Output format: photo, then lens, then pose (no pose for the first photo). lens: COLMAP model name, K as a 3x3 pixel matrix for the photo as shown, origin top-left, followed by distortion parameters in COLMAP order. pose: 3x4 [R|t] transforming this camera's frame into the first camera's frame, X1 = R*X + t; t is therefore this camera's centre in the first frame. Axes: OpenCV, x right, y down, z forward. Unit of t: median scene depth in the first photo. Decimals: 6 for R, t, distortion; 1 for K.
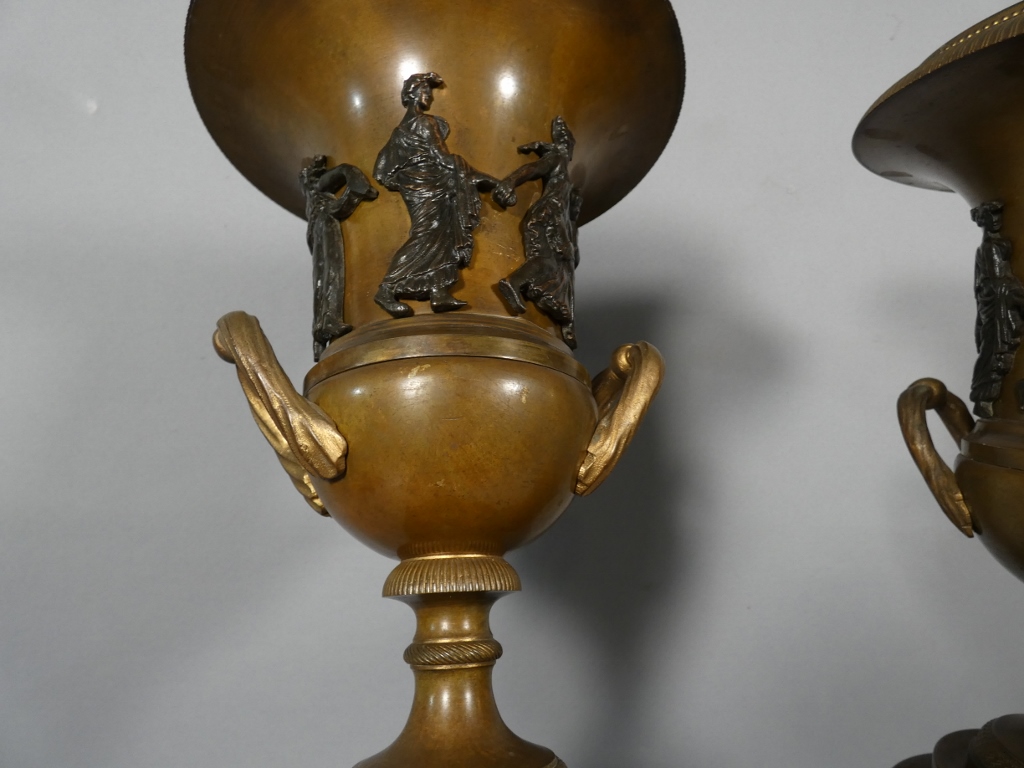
lens RADIAL K [[596.2, 0, 512.0], [0, 596.2, 384.0], [0, 0, 1]] dist [-0.008168, -0.000200]
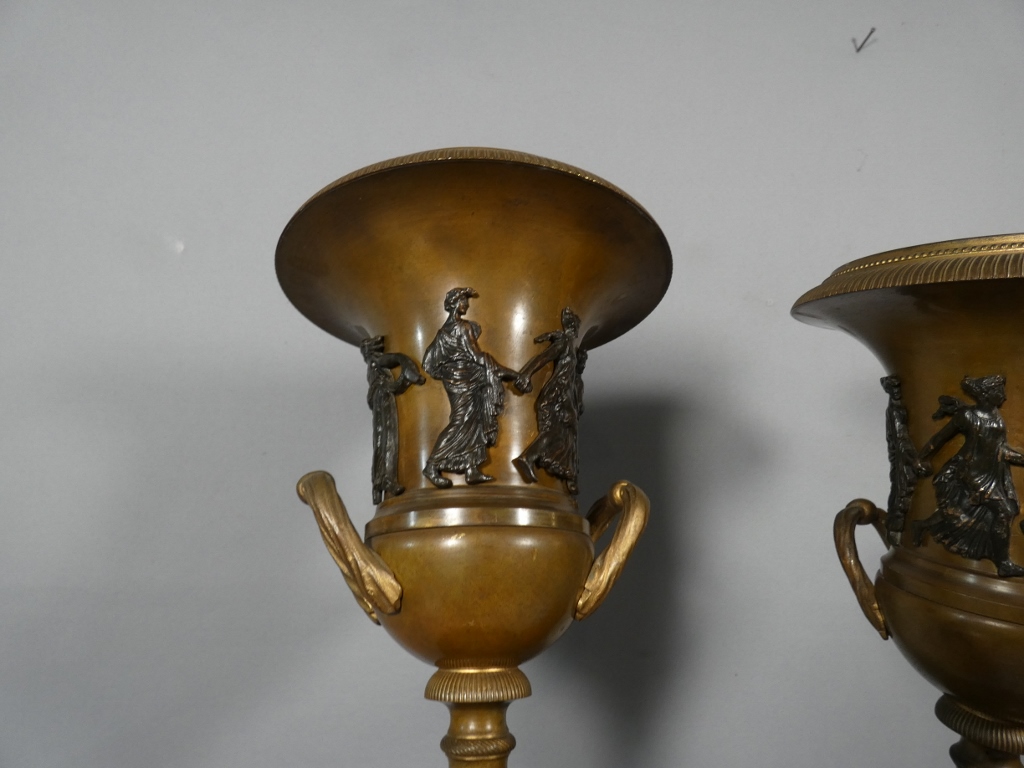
lens RADIAL K [[599.1, 0, 512.1], [0, 599.1, 383.2], [0, 0, 1]] dist [-0.009029, -0.001966]
pose [[0.999215, 0.014539, -0.036863, 0.011962], [-0.015305, 0.999671, -0.020576, -0.300612], [0.036552, 0.021124, 0.999108, -0.306927]]
